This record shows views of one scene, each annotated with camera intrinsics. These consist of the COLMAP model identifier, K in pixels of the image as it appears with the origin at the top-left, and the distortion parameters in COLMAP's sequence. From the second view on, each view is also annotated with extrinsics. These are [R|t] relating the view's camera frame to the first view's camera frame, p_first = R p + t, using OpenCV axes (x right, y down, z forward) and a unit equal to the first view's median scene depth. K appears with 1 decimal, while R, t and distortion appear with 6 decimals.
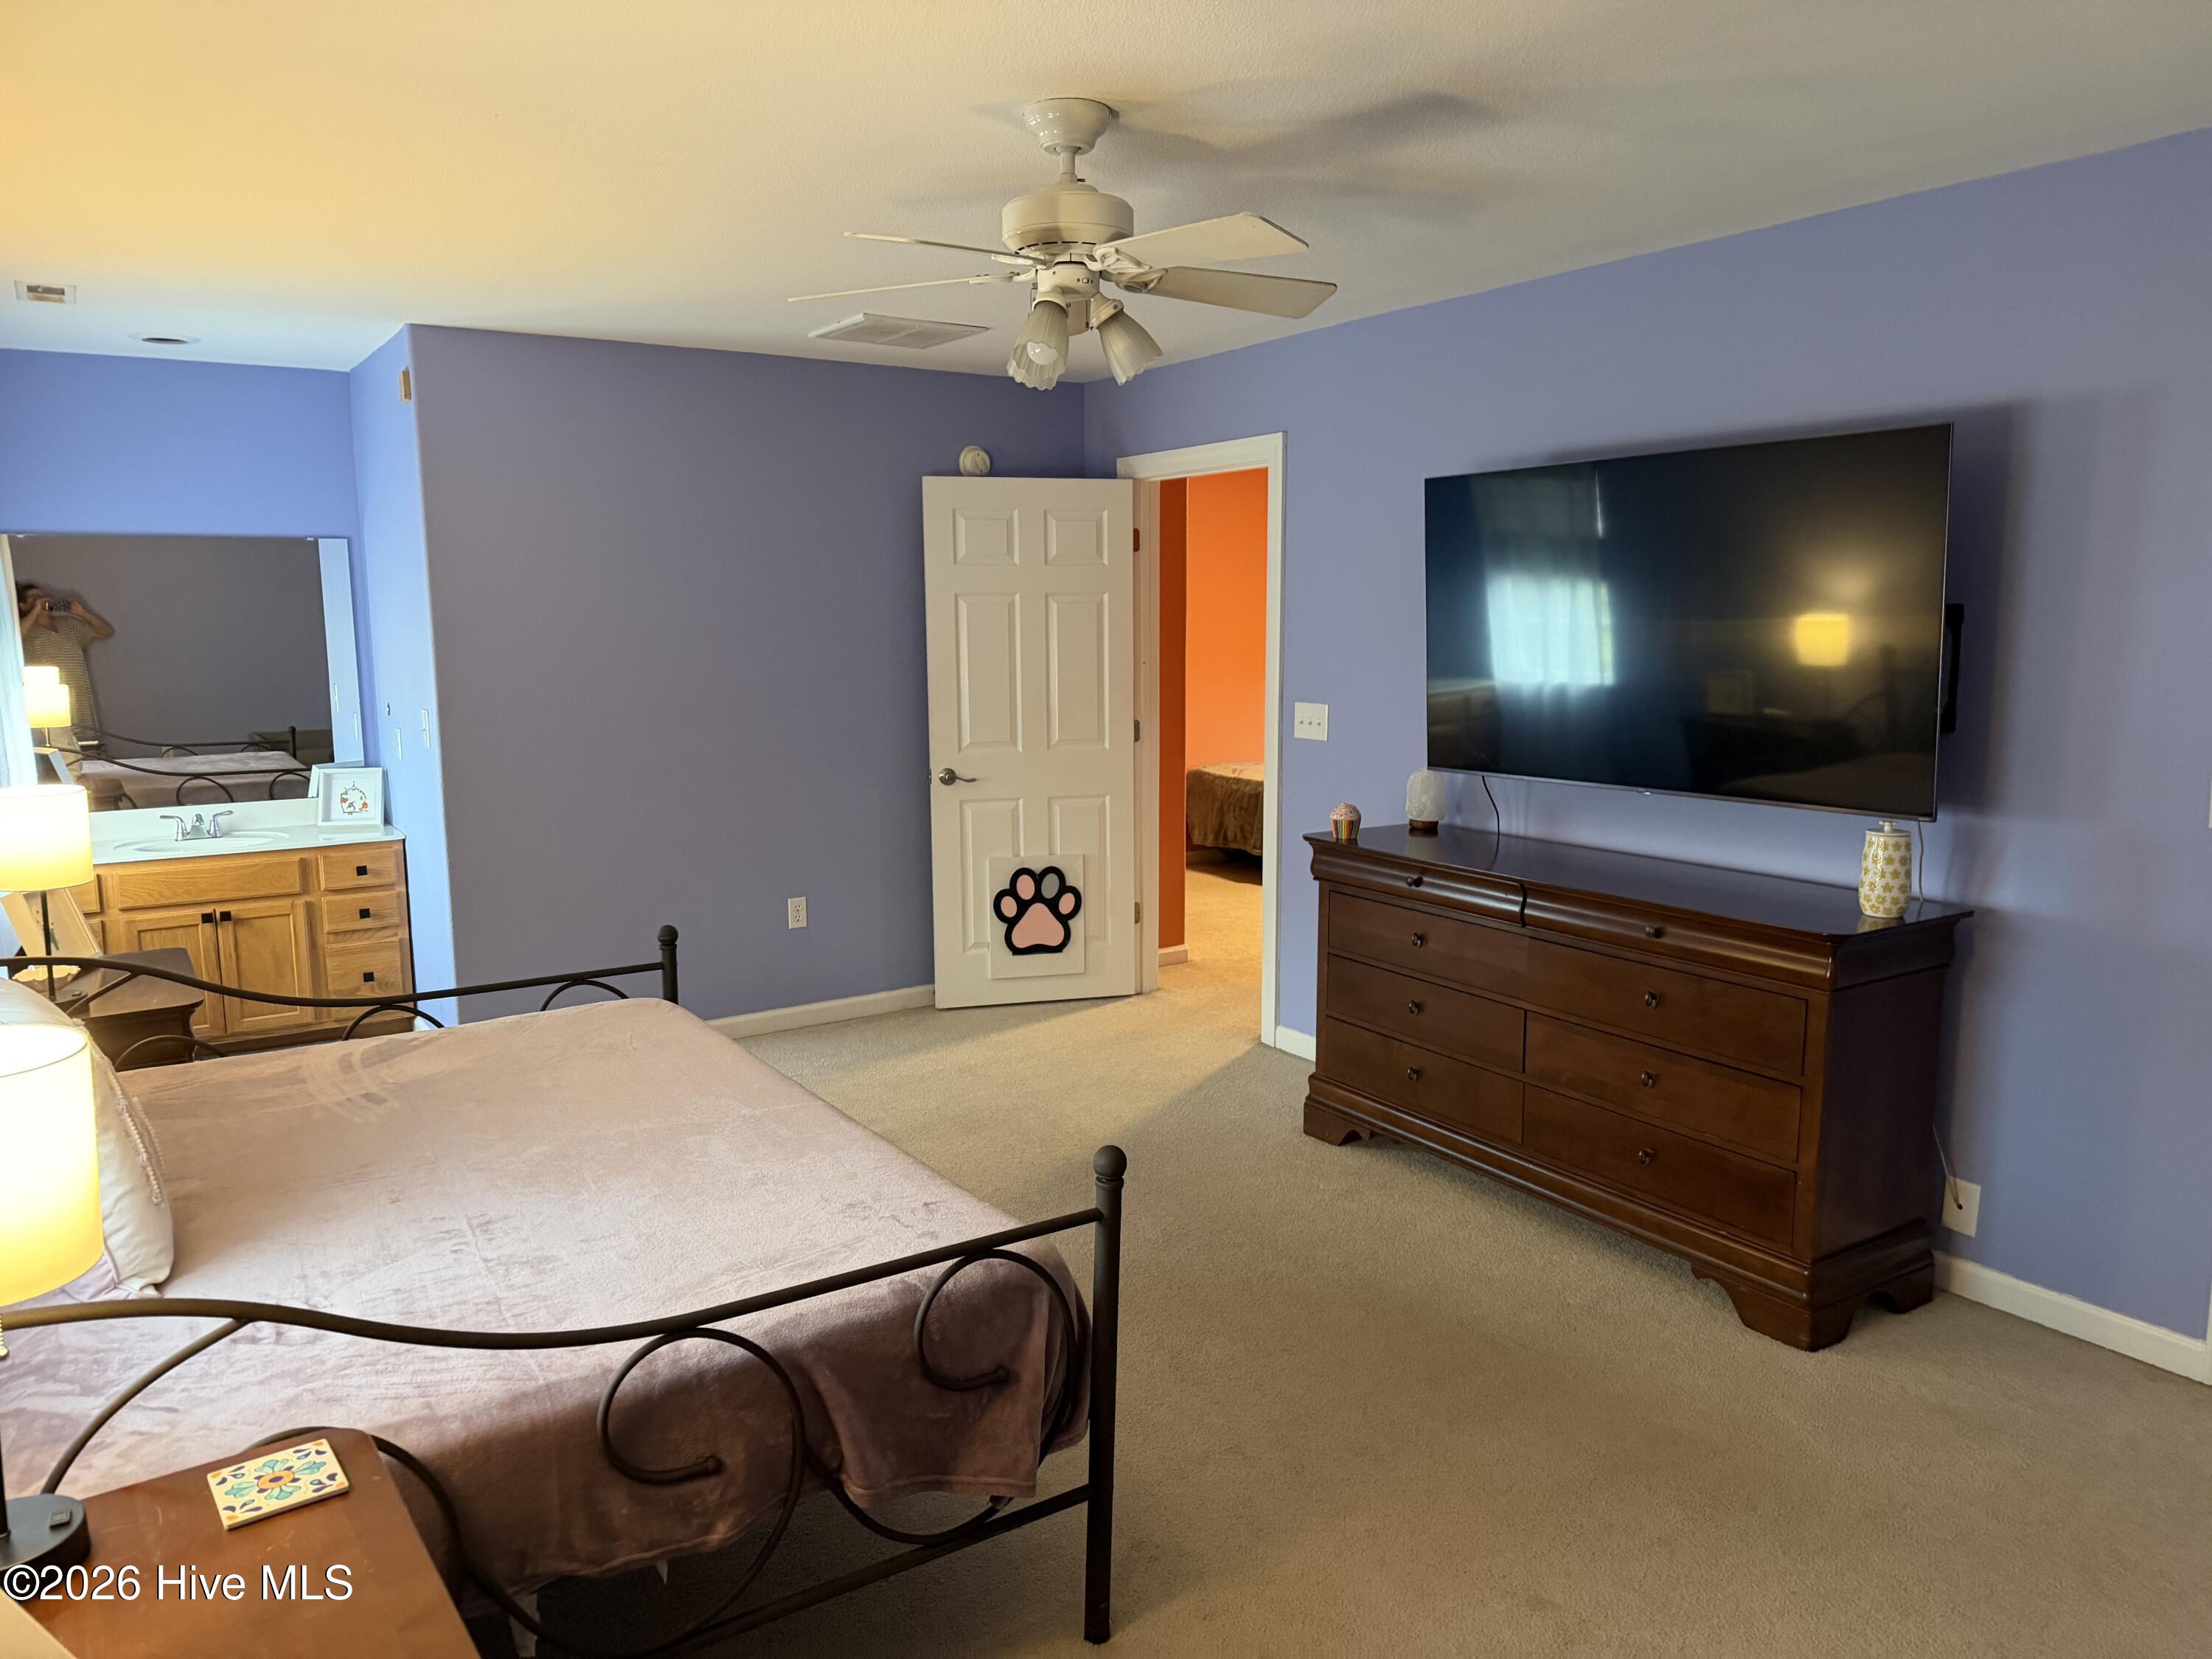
lens RADIAL K [[1550.0, 0, 1101.8], [0, 1550.0, 831.2], [0, 0, 1]] dist [0.068519, -0.080463]
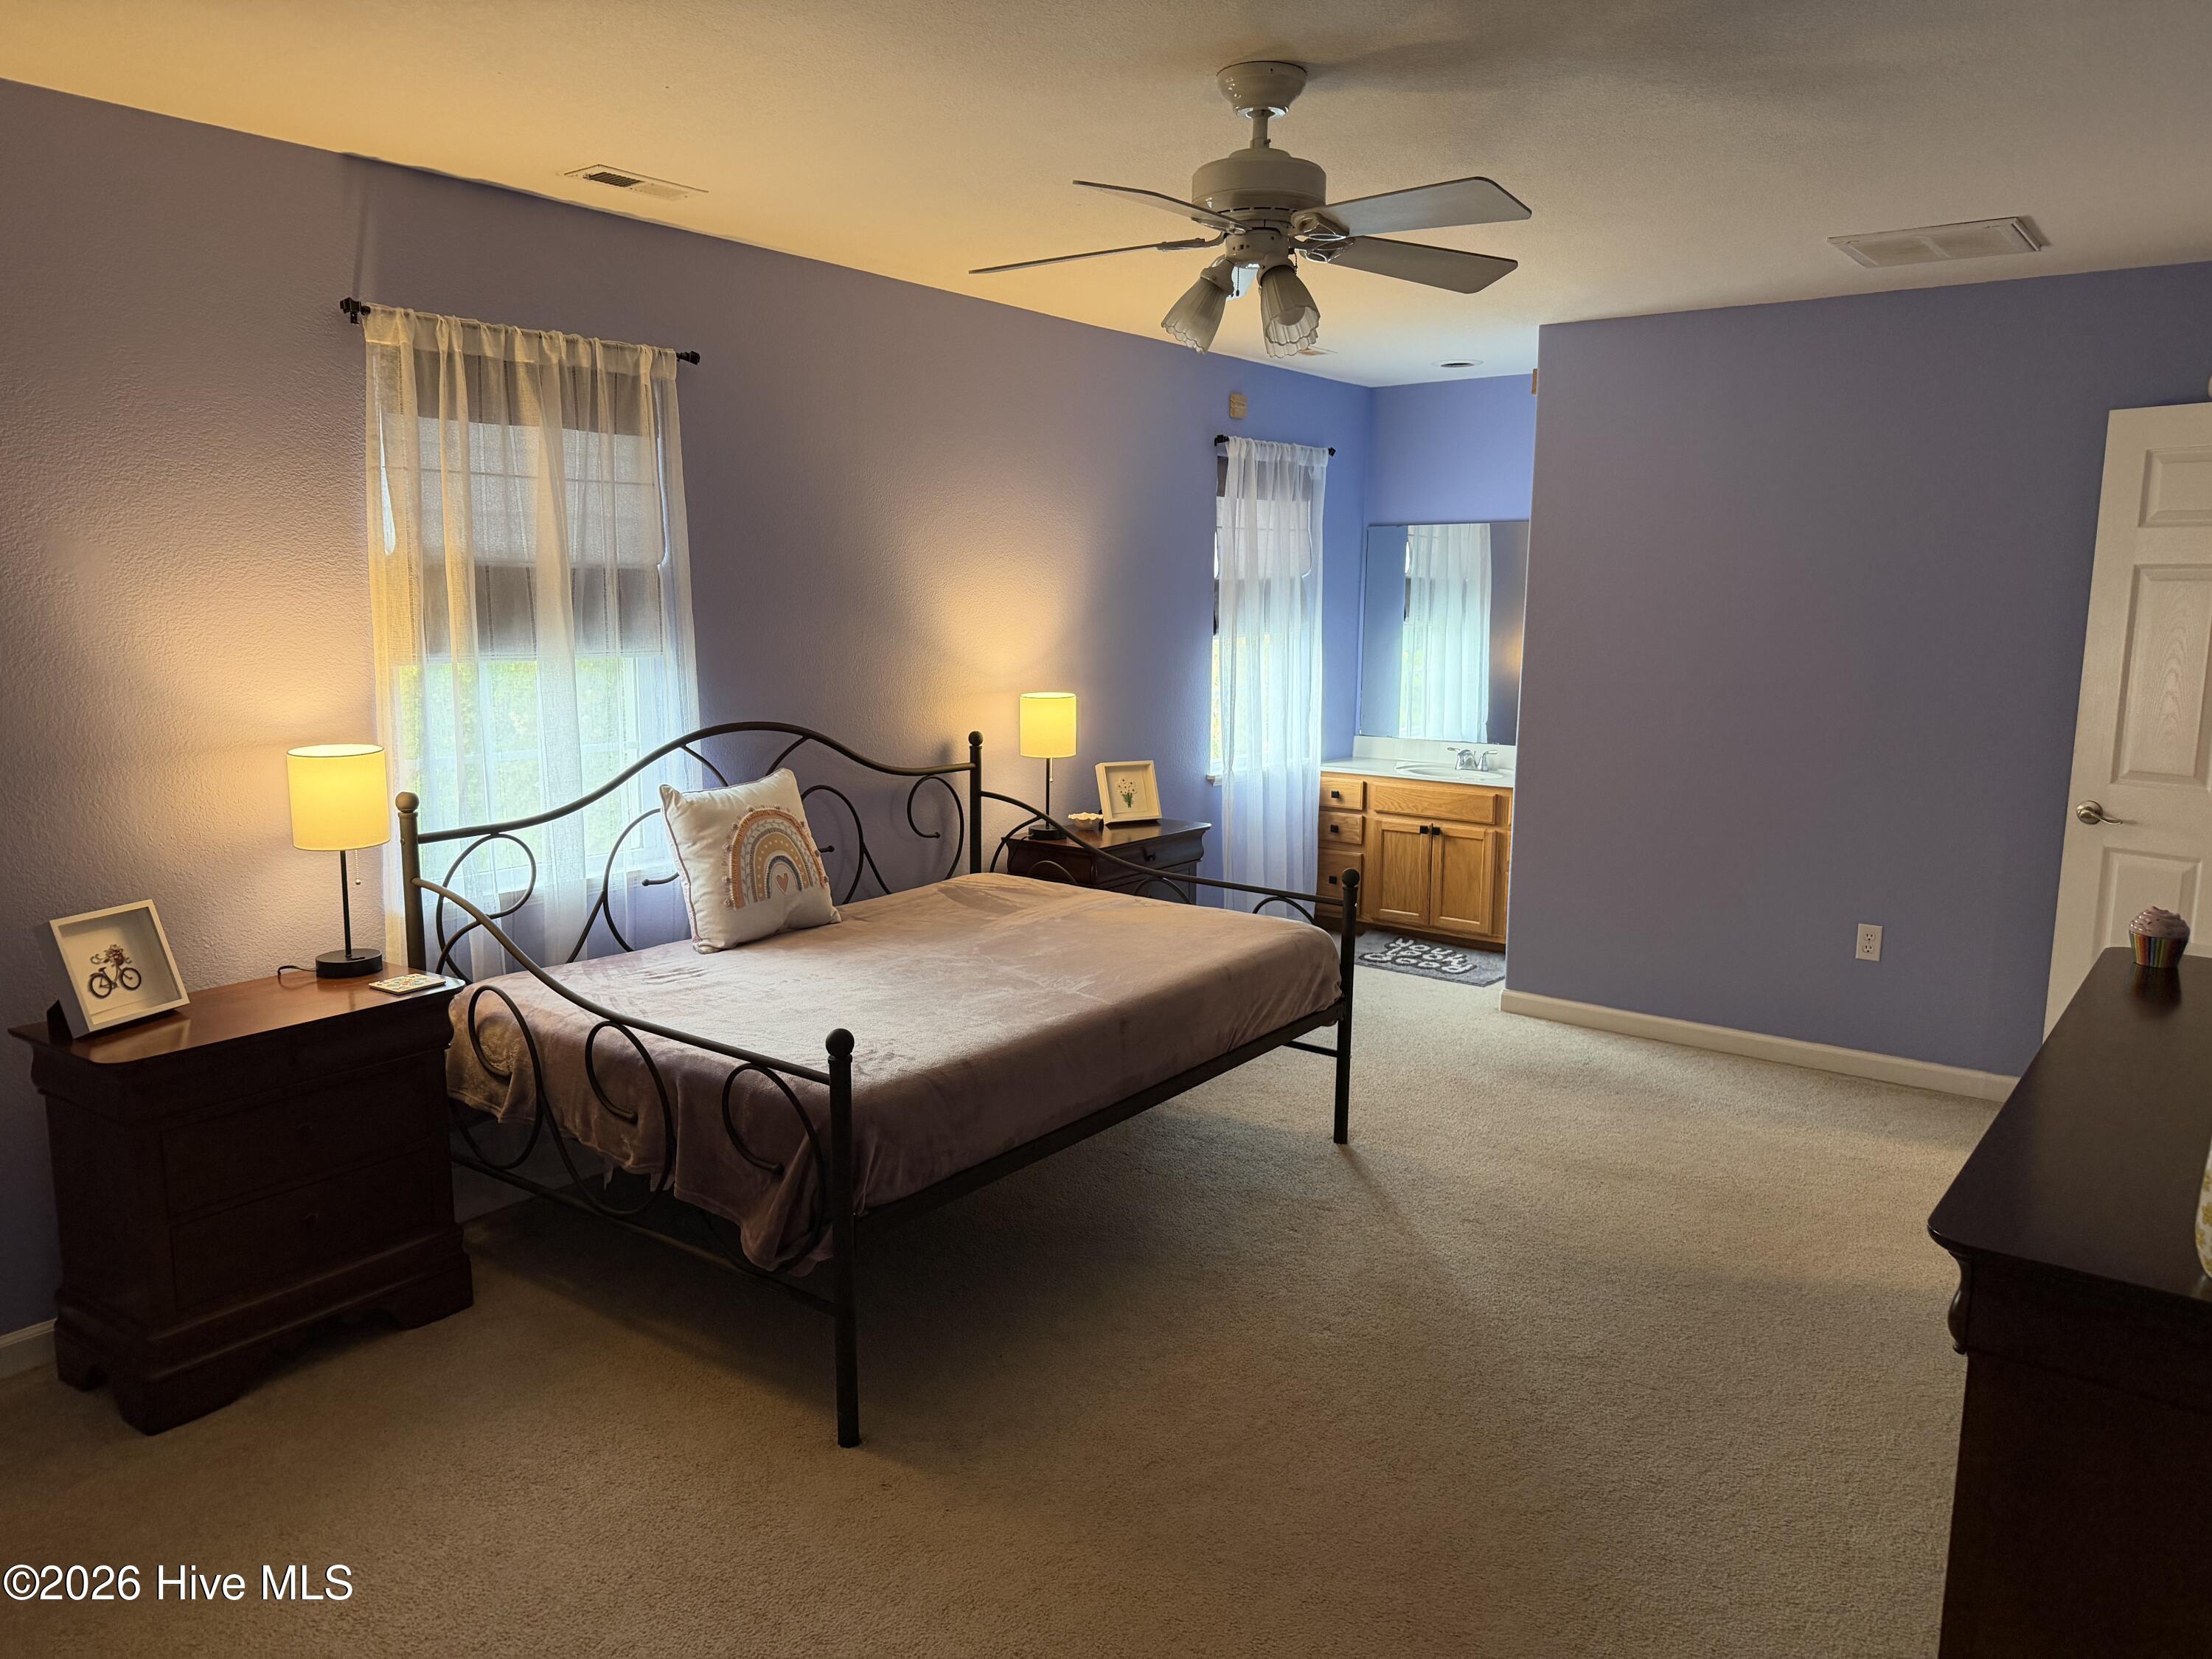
lens RADIAL K [[1550.0, 0, 1102.9], [0, 1550.0, 822.7], [0, 0, 1]] dist [0.068519, -0.080463]
pose [[0.325341, 0.153357, -0.933078, 0.498260], [-0.149804, 0.982659, 0.109273, -0.046772], [0.933655, 0.104228, 0.342673, 0.334911]]
